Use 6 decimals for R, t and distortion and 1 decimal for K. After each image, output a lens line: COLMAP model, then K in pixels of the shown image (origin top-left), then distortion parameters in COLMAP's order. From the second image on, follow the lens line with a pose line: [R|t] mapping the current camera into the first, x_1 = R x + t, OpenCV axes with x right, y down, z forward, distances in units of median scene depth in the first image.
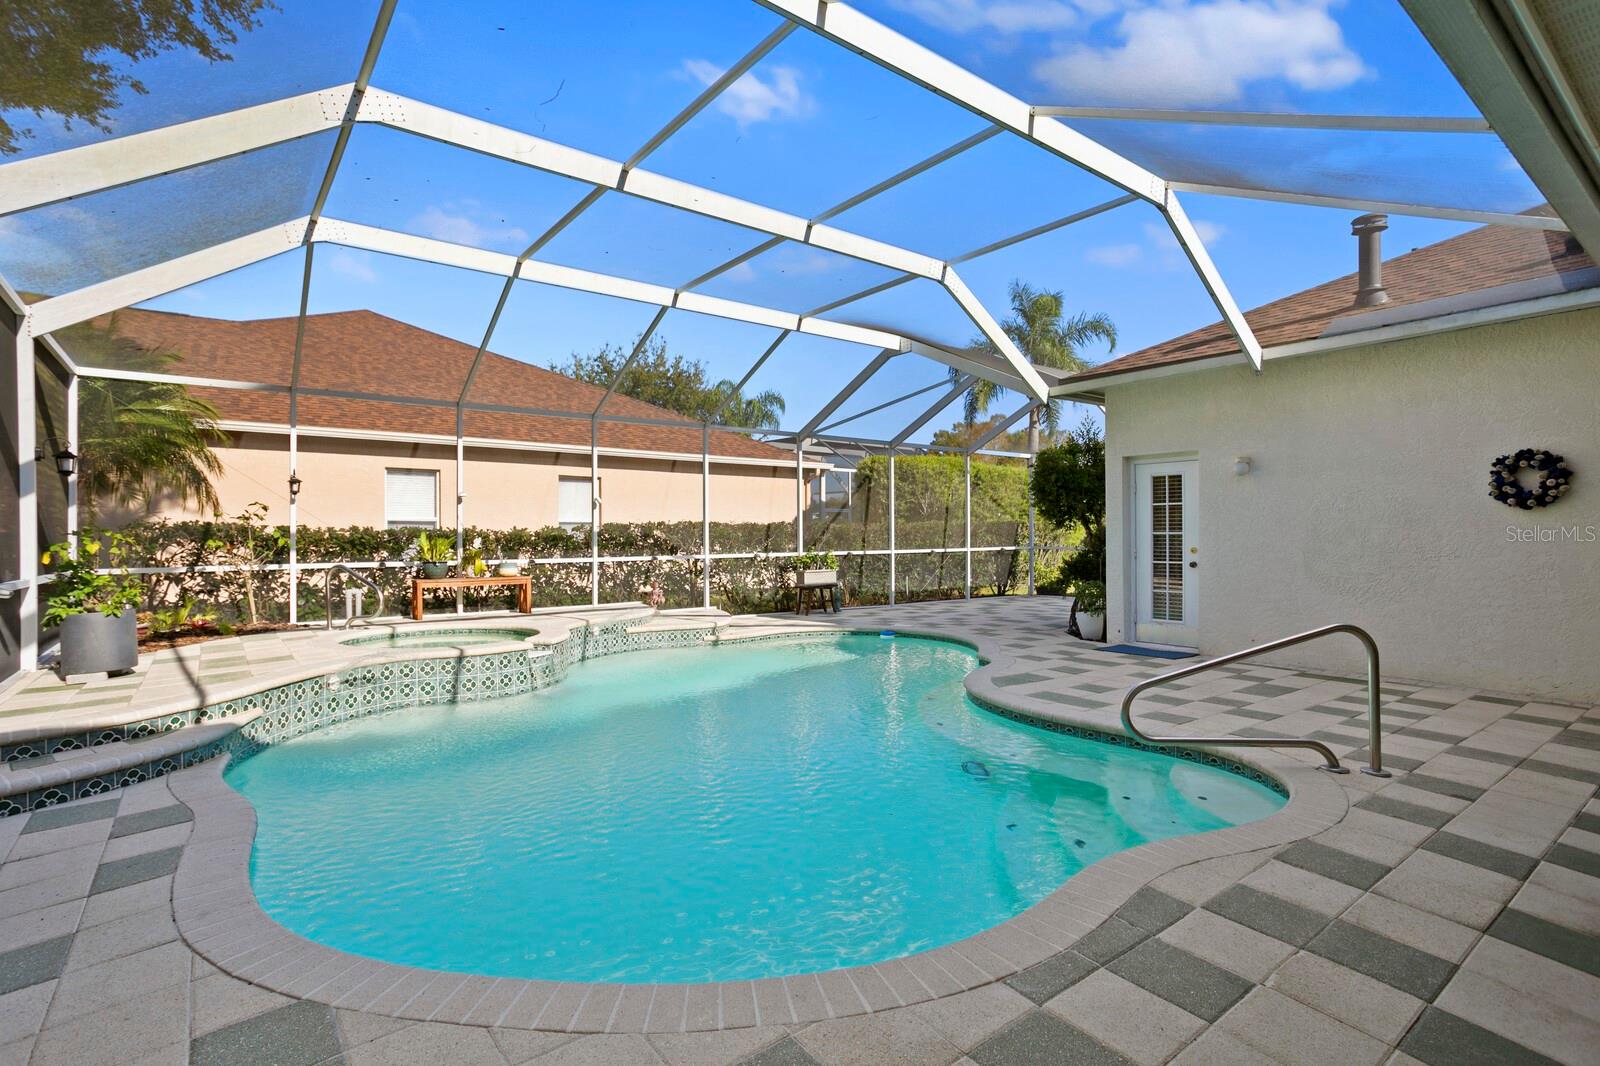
lens RADIAL K [[771.3, 0, 795.7], [0, 771.3, 529.8], [0, 0, 1]] dist [-0.008494, 0.005910]
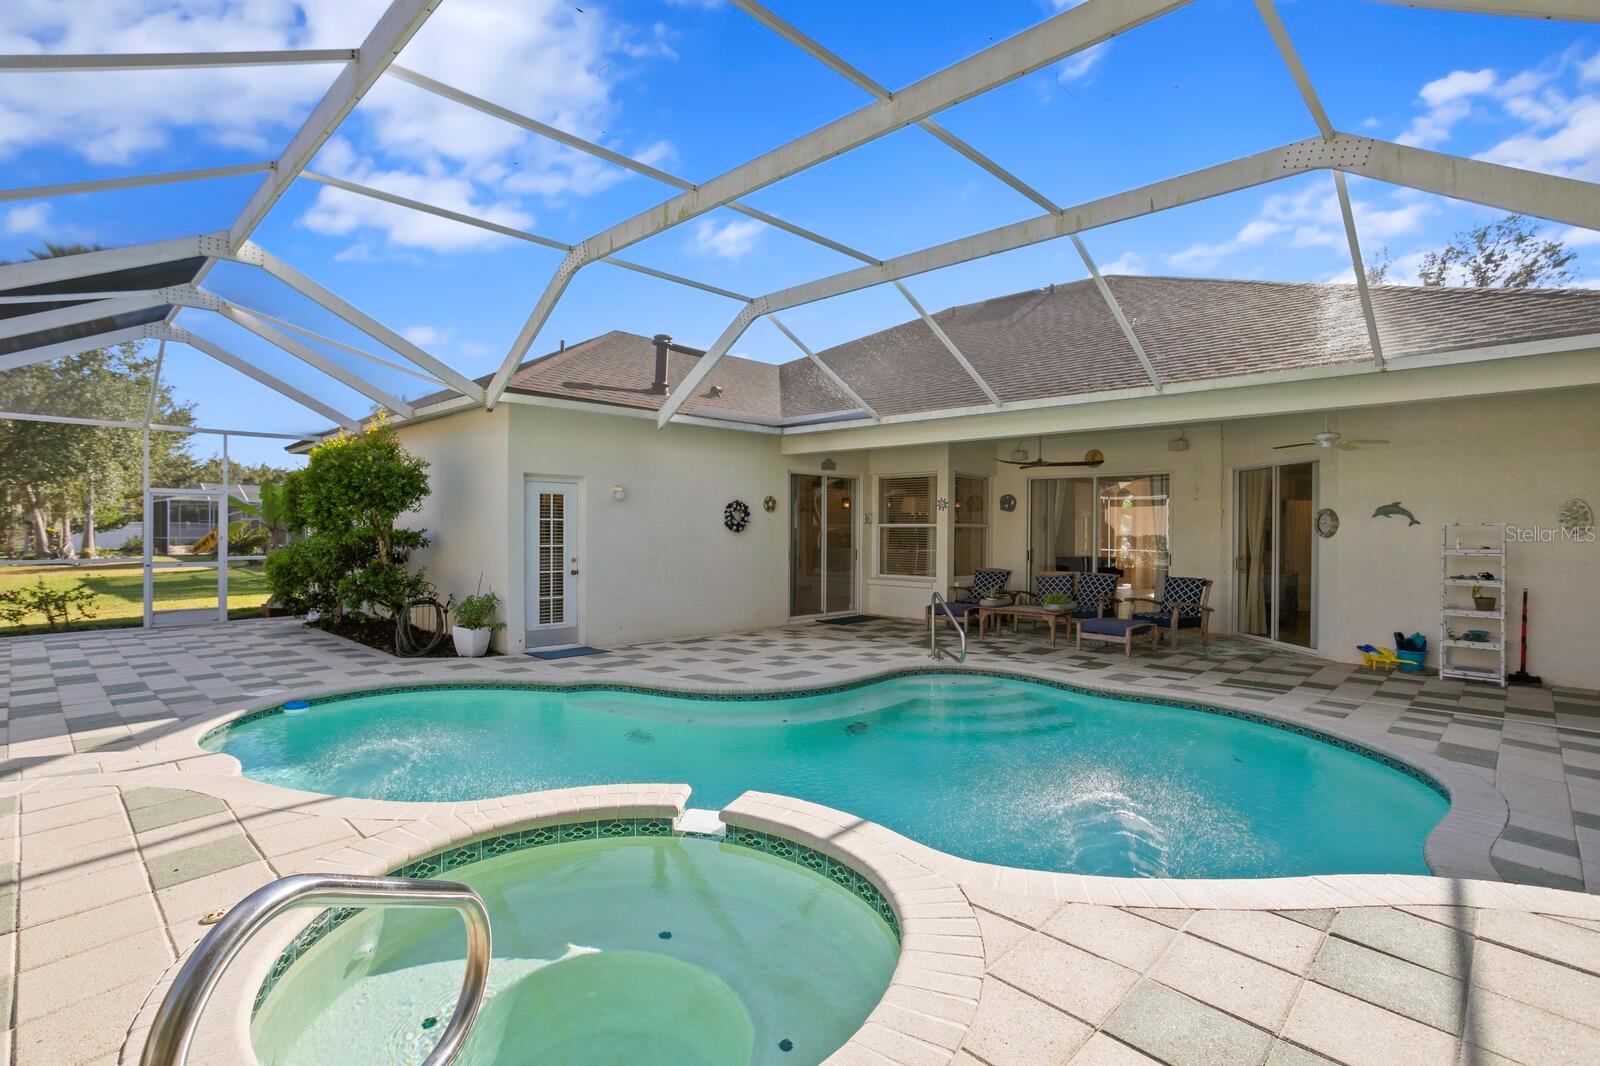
lens RADIAL K [[771.3, 0, 799.4], [0, 771.3, 538.5], [0, 0, 1]] dist [-0.008494, 0.005910]
pose [[-0.152288, -0.003532, 0.988330, -0.684982], [-0.009129, 0.999956, 0.002167, -0.012216], [-0.988294, -0.008693, -0.152313, 0.822757]]
